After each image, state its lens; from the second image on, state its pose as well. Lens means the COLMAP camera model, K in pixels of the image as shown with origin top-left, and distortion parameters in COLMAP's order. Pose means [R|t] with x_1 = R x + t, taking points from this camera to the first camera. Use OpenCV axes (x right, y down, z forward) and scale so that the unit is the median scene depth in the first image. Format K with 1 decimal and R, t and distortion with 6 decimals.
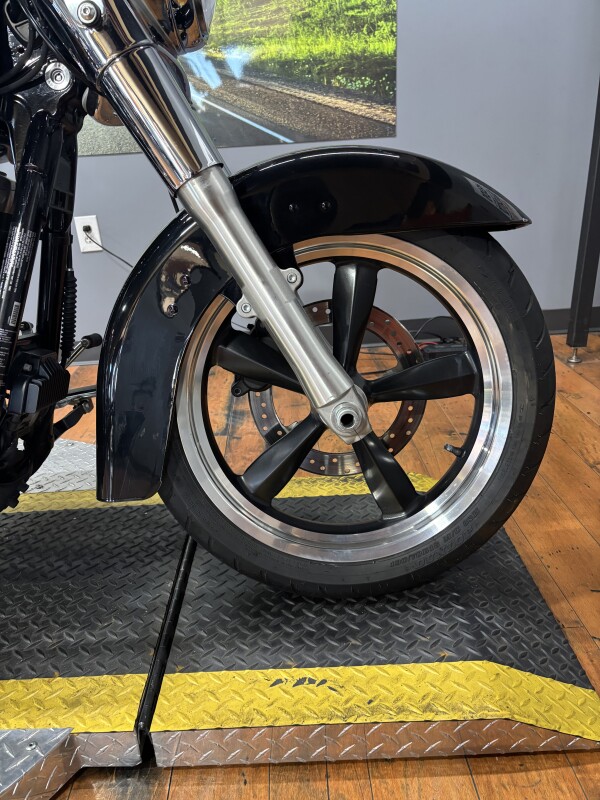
lens RADIAL K [[608.8, 0, 300.0], [0, 608.8, 400.0], [0, 0, 1]] dist [0.013259, 0.005599]
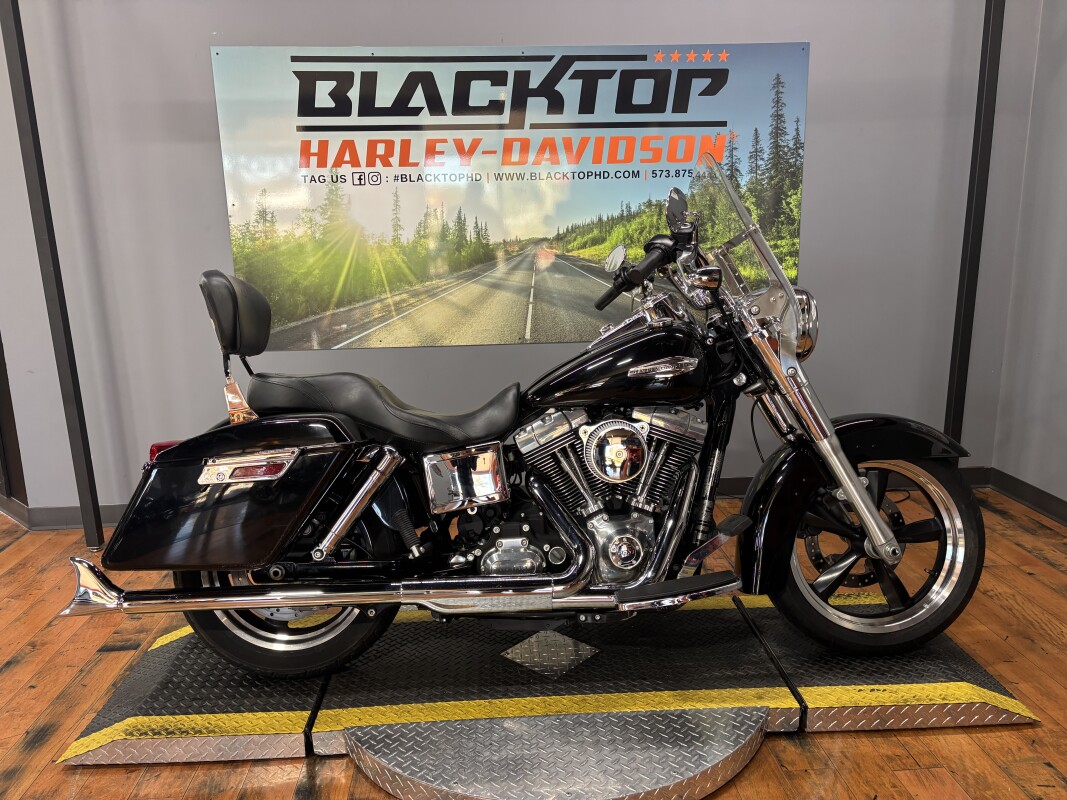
lens RADIAL K [[812.0, 0, 533.5], [0, 812.0, 400.0], [0, 0, 1]] dist [0.013259, 0.005599]
pose [[0.998742, 0.027434, 0.041976, -1.155142], [-0.019653, 0.984253, -0.175667, 0.031321], [-0.046134, 0.174621, 0.983554, -1.581449]]
